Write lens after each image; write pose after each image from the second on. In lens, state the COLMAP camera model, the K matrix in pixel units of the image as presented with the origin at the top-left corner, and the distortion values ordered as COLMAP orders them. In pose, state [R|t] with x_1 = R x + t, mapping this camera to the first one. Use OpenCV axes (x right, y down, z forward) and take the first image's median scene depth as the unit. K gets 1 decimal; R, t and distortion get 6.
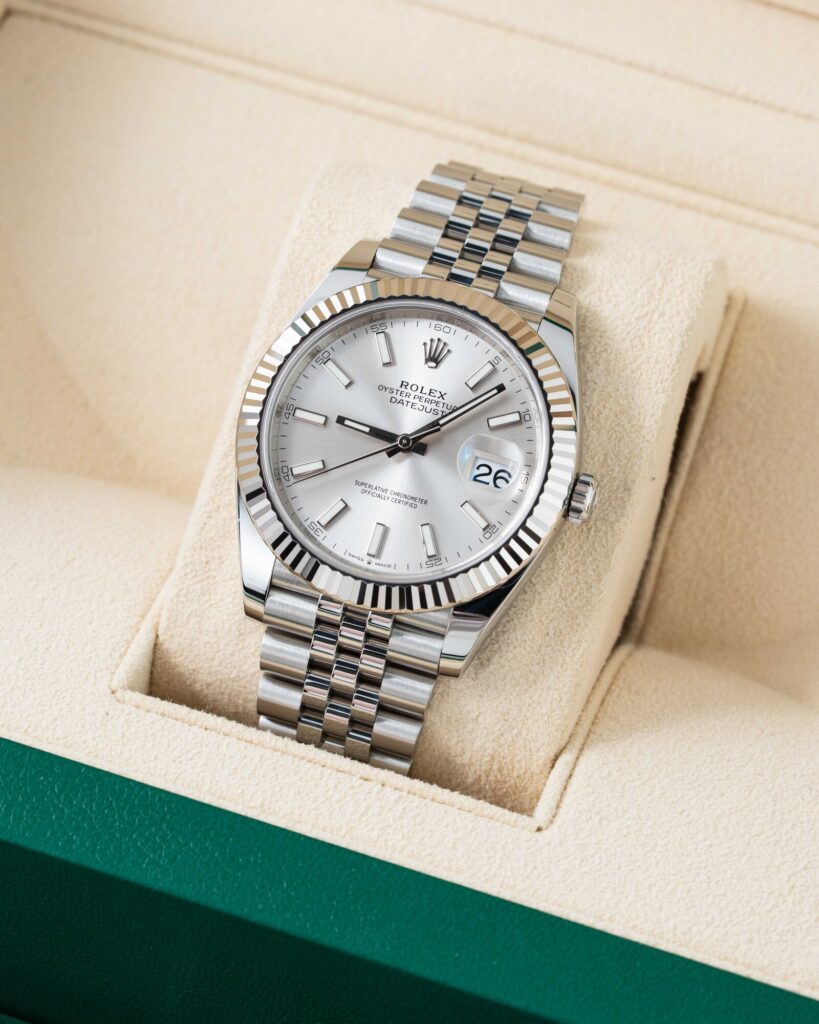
lens RADIAL K [[4655.9, 0, 409.5], [0, 4655.9, 512.0], [0, 0, 1]] dist [-0.012545, -0.354331]
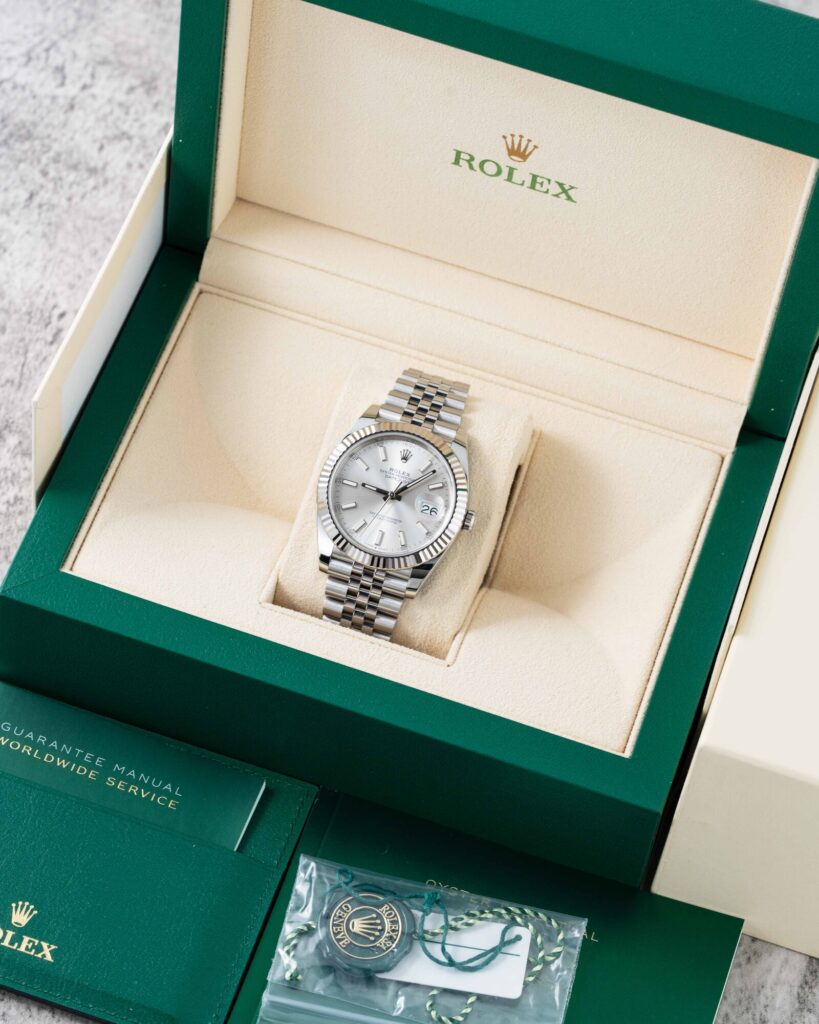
lens RADIAL K [[4189.6, 0, 409.5], [0, 4189.6, 512.0], [0, 0, 1]] dist [-0.085446, 1.329176]
pose [[0.998388, 0.017054, 0.054129, -0.101933], [-0.016712, 0.999837, -0.006763, 0.006917], [-0.054235, 0.005847, 0.998511, -1.031457]]
